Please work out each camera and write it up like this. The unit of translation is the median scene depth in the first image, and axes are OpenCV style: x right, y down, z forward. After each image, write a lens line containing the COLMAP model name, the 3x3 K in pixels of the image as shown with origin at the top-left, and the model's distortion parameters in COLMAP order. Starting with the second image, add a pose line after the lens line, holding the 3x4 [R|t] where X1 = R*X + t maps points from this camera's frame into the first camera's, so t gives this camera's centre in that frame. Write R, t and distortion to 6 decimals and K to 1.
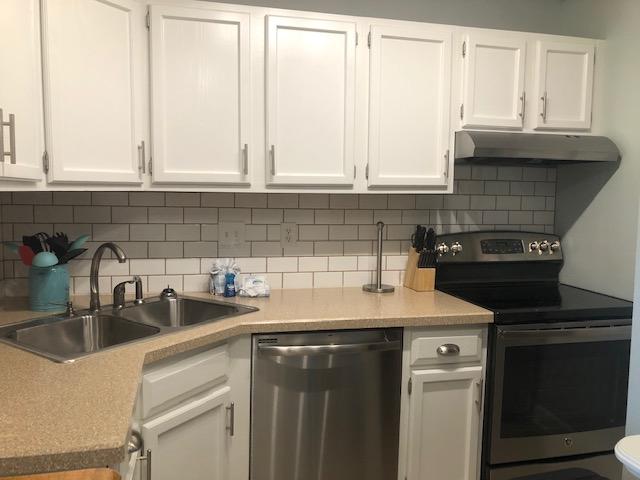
lens RADIAL K [[523.7, 0, 319.6], [0, 523.7, 236.4], [0, 0, 1]] dist [0.003804, -0.009196]
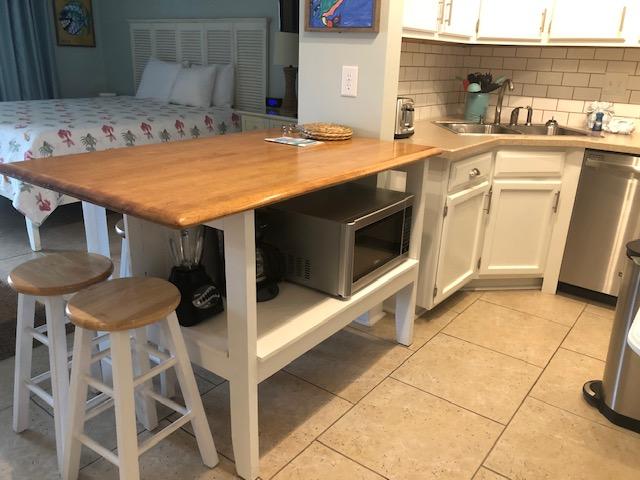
lens RADIAL K [[523.7, 0, 319.6], [0, 523.7, 236.4], [0, 0, 1]] dist [0.003804, -0.009196]
pose [[0.625814, 0.263596, -0.734080, 0.481796], [-0.086687, 0.958837, 0.270401, 0.081868], [0.775140, -0.105586, 0.622904, -0.438795]]
